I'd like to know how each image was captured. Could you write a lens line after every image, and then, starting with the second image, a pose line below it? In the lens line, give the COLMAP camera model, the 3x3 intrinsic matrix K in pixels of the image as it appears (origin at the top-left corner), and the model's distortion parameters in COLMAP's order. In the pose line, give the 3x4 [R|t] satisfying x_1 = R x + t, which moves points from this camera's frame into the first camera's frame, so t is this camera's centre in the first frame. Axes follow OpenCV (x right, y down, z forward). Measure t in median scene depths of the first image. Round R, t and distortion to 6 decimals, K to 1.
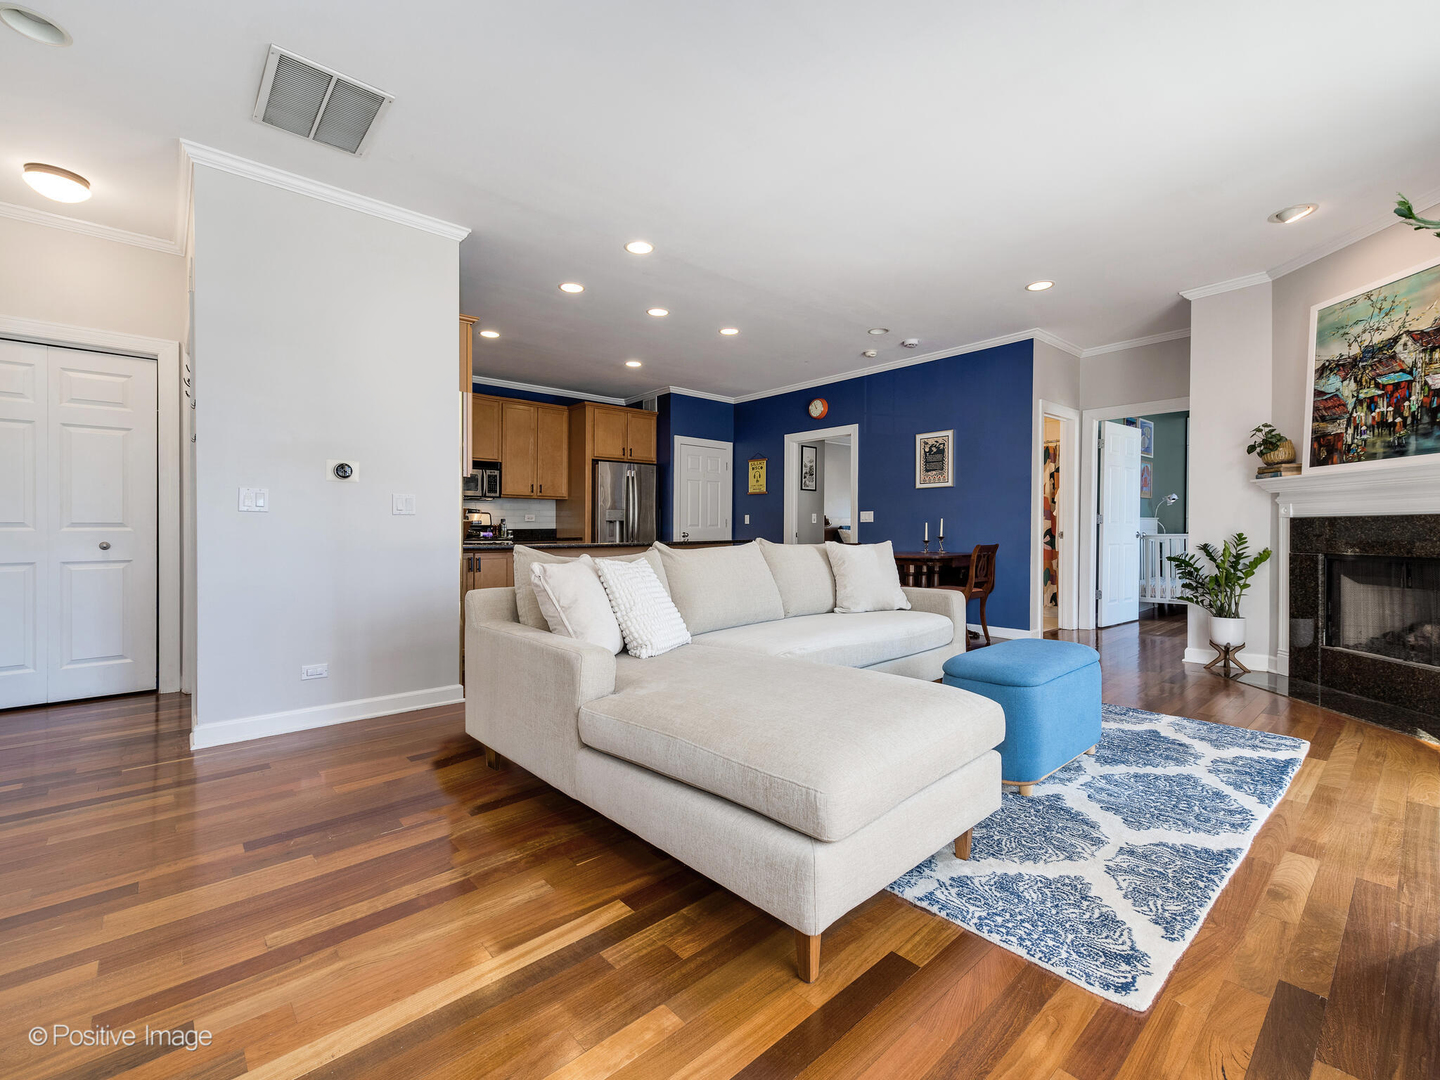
lens RADIAL K [[637.1, 0, 713.4], [0, 637.1, 527.5], [0, 0, 1]] dist [0.008652, -0.001906]
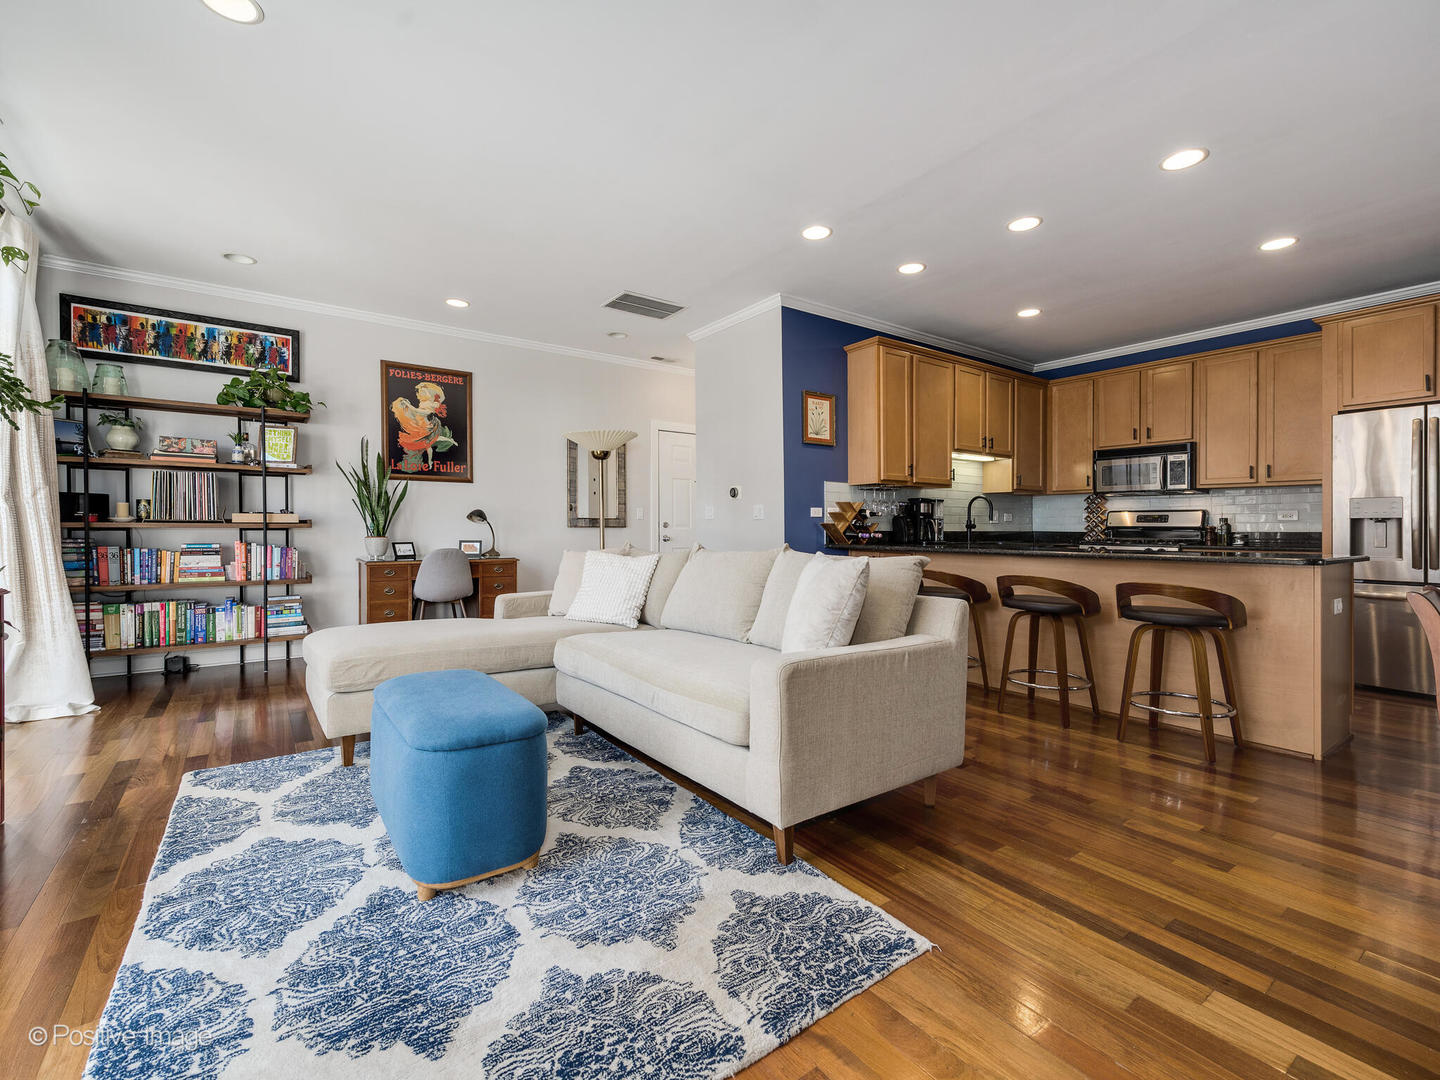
lens RADIAL K [[637.1, 0, 728.3], [0, 637.1, 530.0], [0, 0, 1]] dist [0.008652, -0.001906]
pose [[-0.088034, 0.004799, -0.996106, 0.596762], [-0.001693, 0.999986, 0.004968, -0.003346], [0.996116, 0.002124, -0.088024, 0.681625]]
